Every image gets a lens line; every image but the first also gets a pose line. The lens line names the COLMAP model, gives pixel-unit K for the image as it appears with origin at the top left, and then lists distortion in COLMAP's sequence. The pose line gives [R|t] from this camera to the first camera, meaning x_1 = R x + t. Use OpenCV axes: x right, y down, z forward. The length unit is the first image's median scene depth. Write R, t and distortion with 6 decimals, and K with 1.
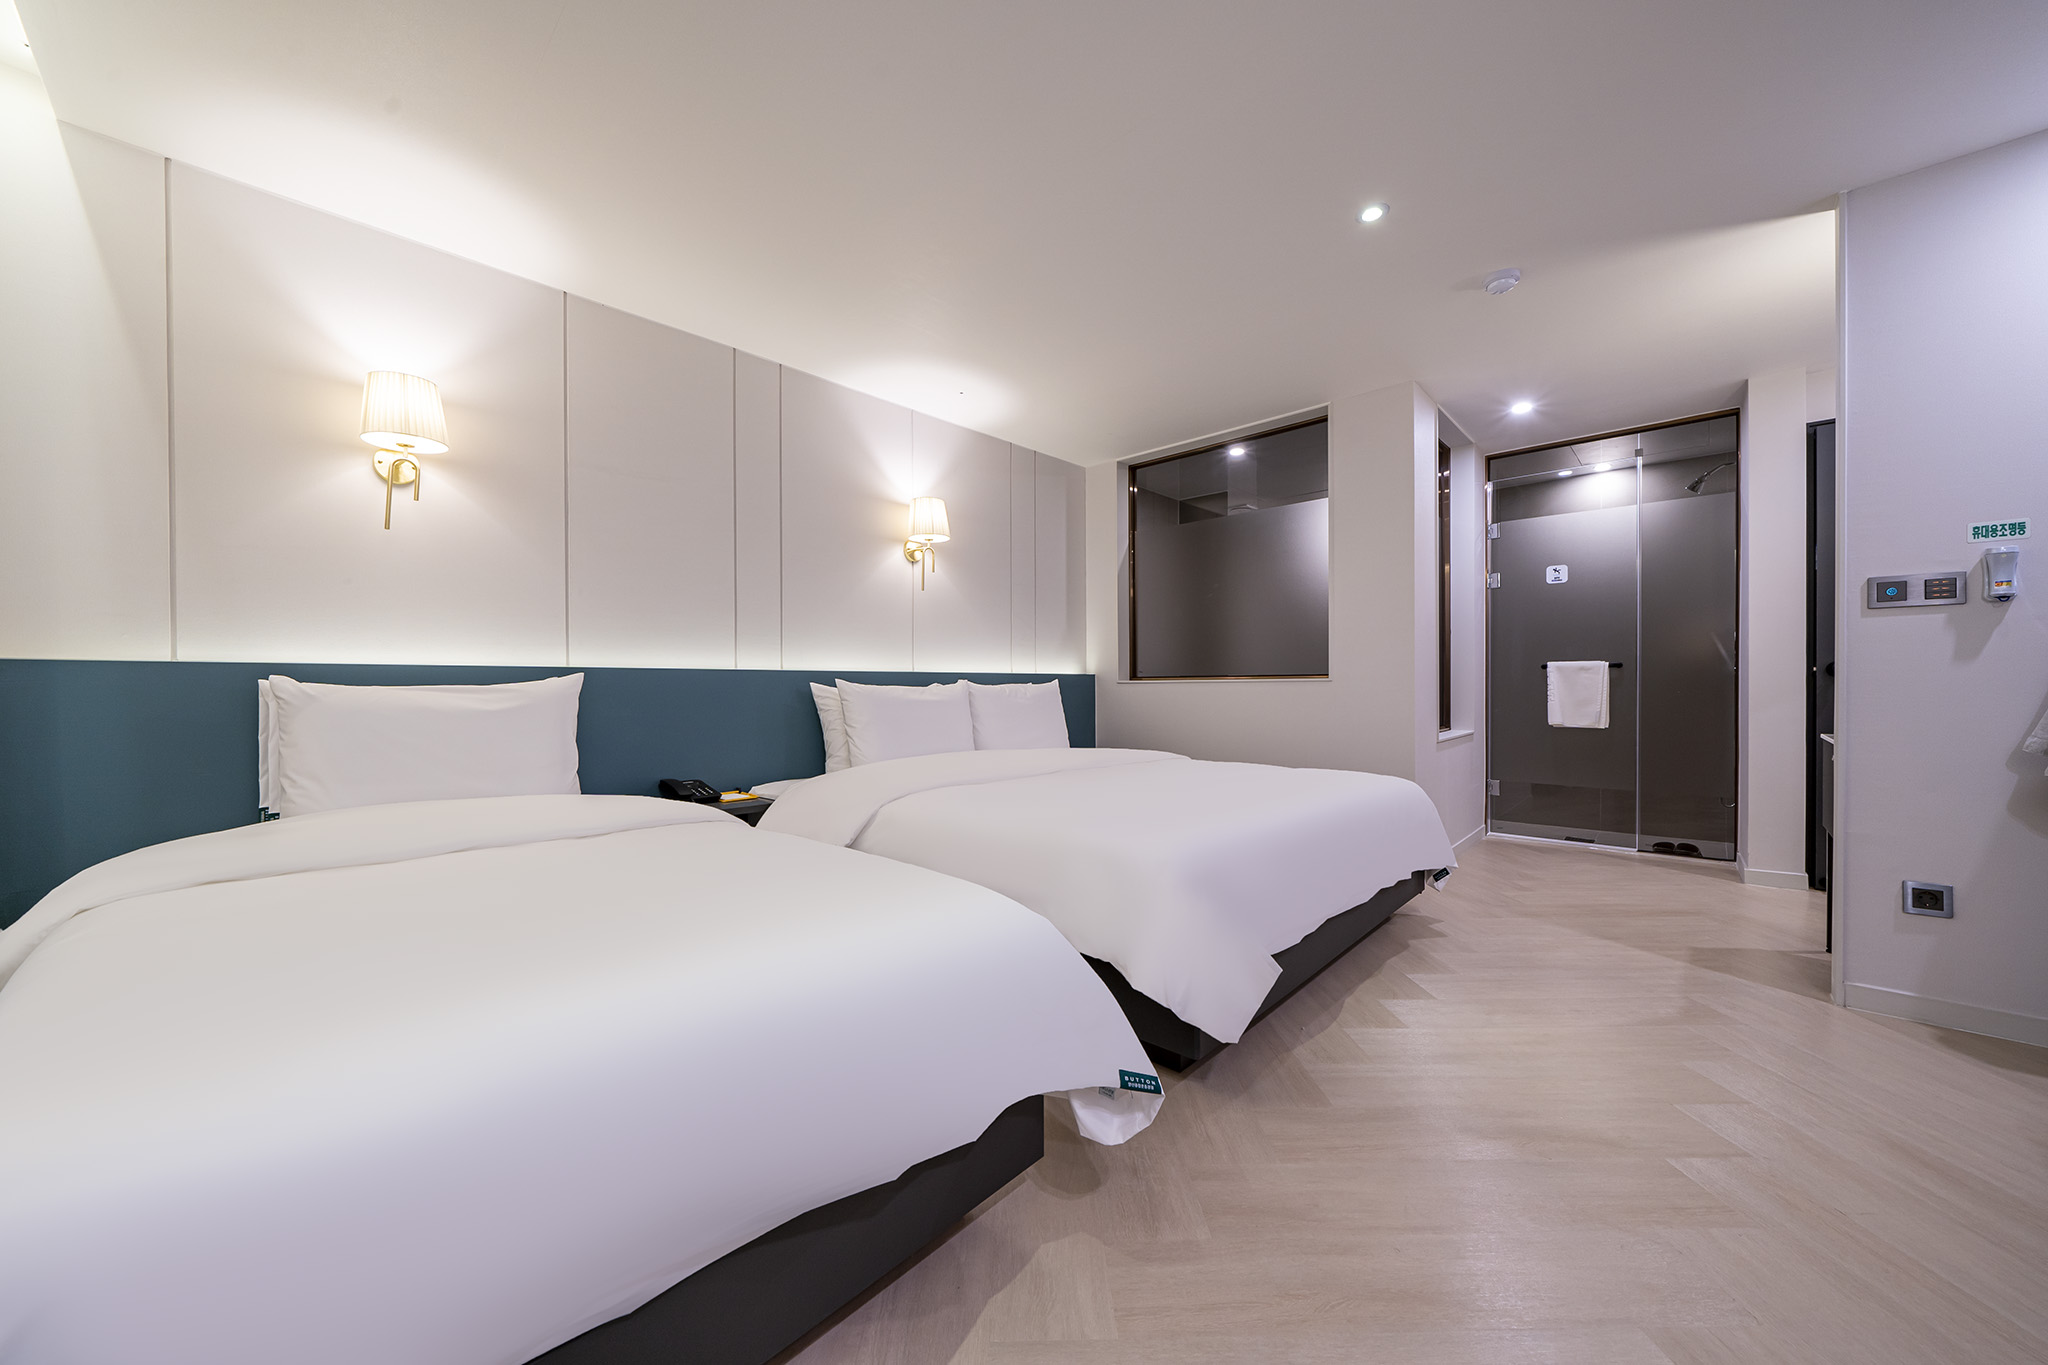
lens RADIAL K [[740.6, 0, 977.6], [0, 740.6, 677.8], [0, 0, 1]] dist [-0.000593, -0.000071]
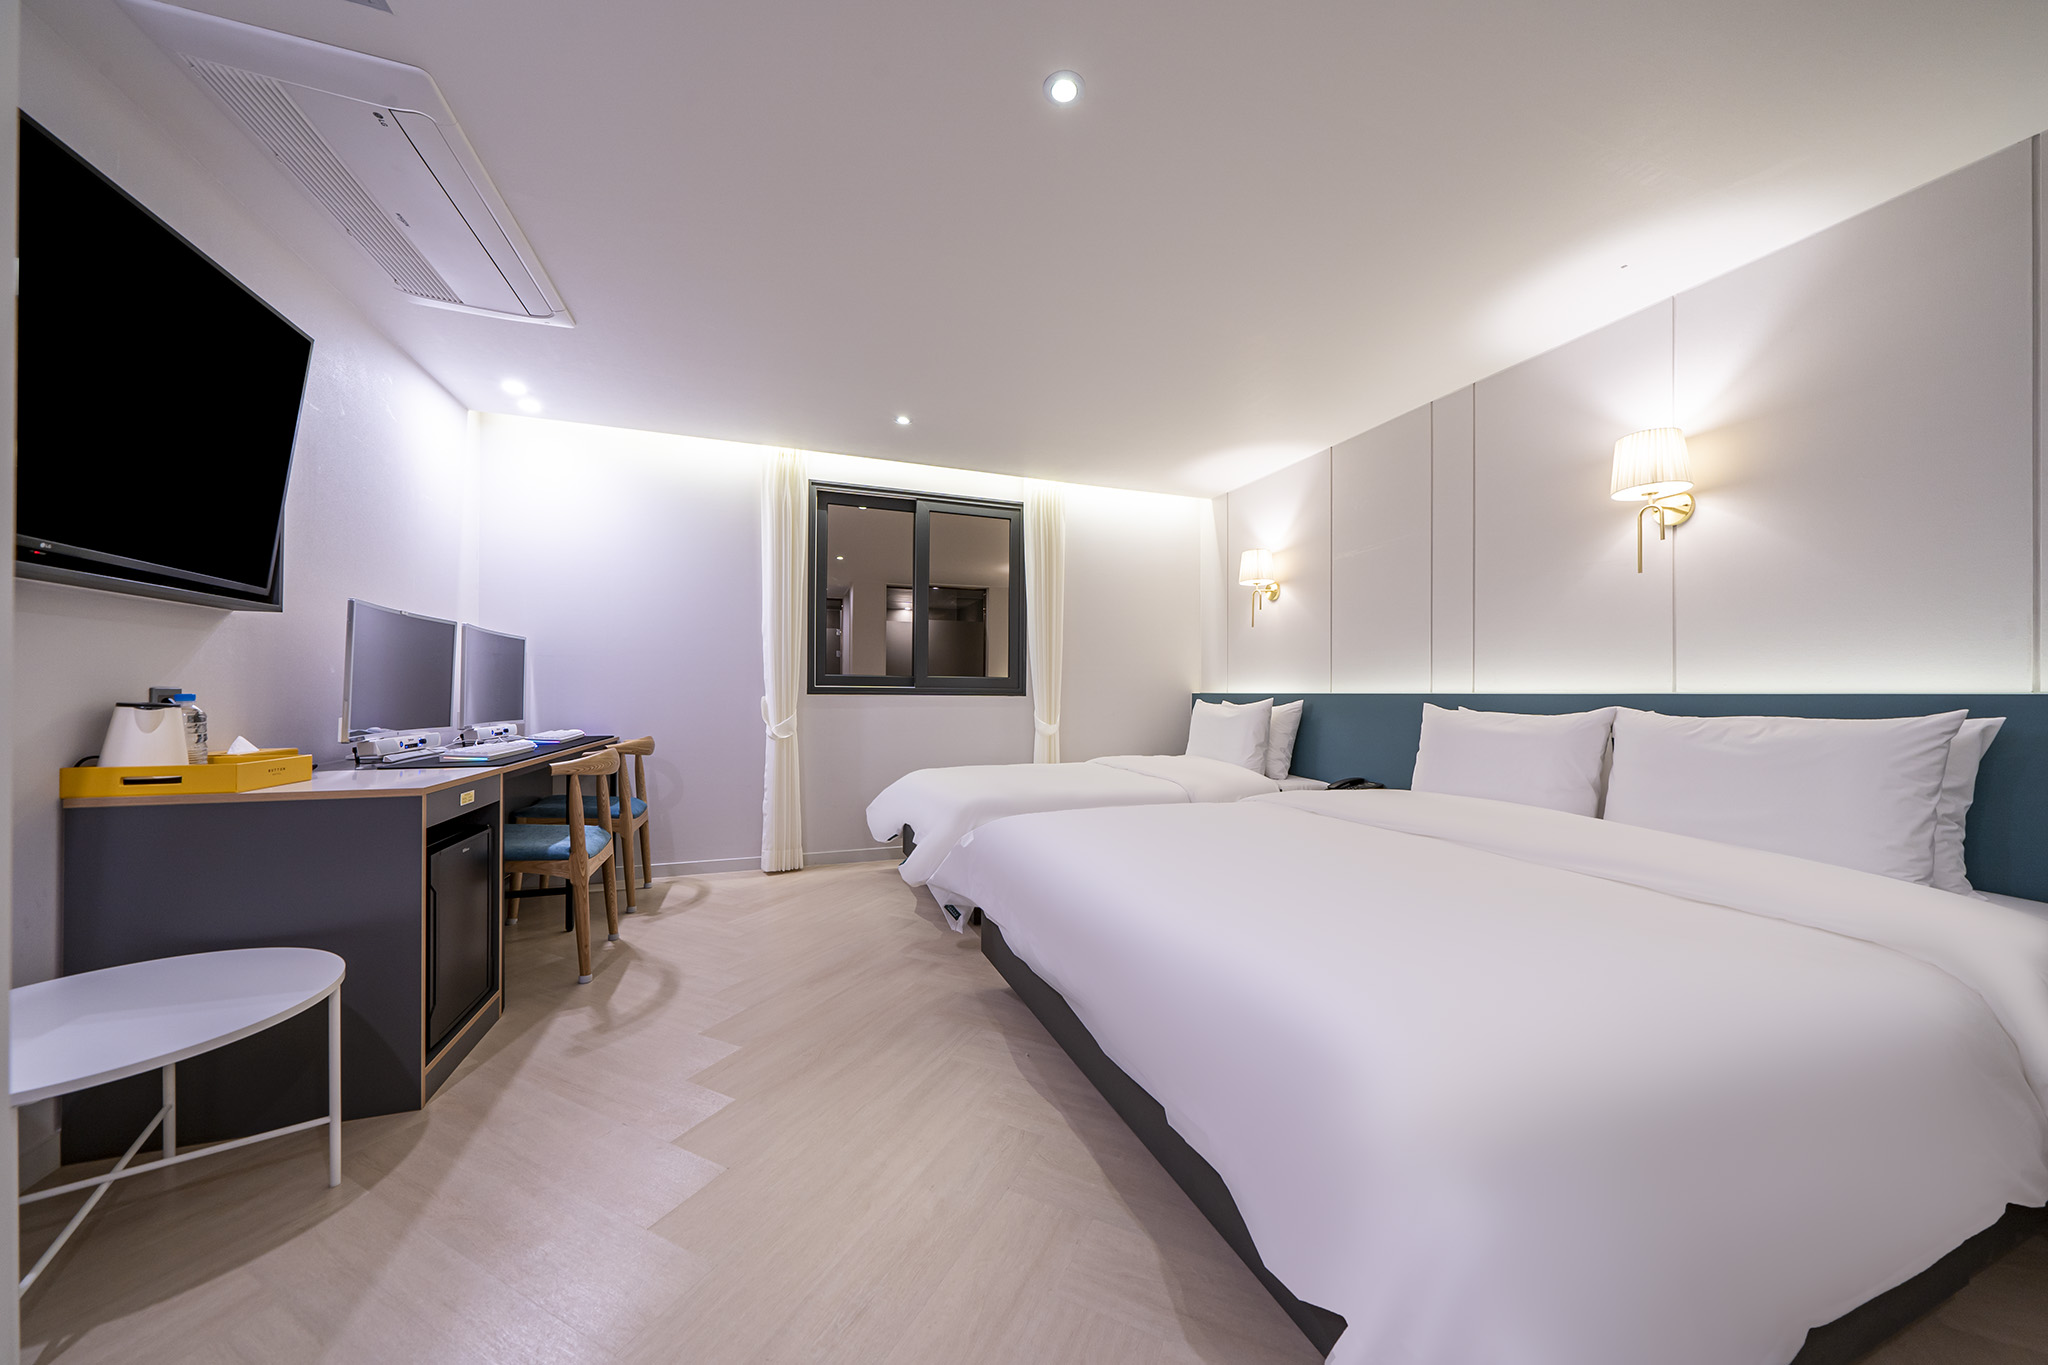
lens RADIAL K [[697.4, 0, 1029.0], [0, 697.4, 716.8], [0, 0, 1]] dist [0.000986, 0.000039]
pose [[-0.428522, 0.012842, -0.903440, 0.806051], [-0.007432, 0.999815, 0.017738, 0.006518], [0.903501, 0.014316, -0.428348, 0.885104]]
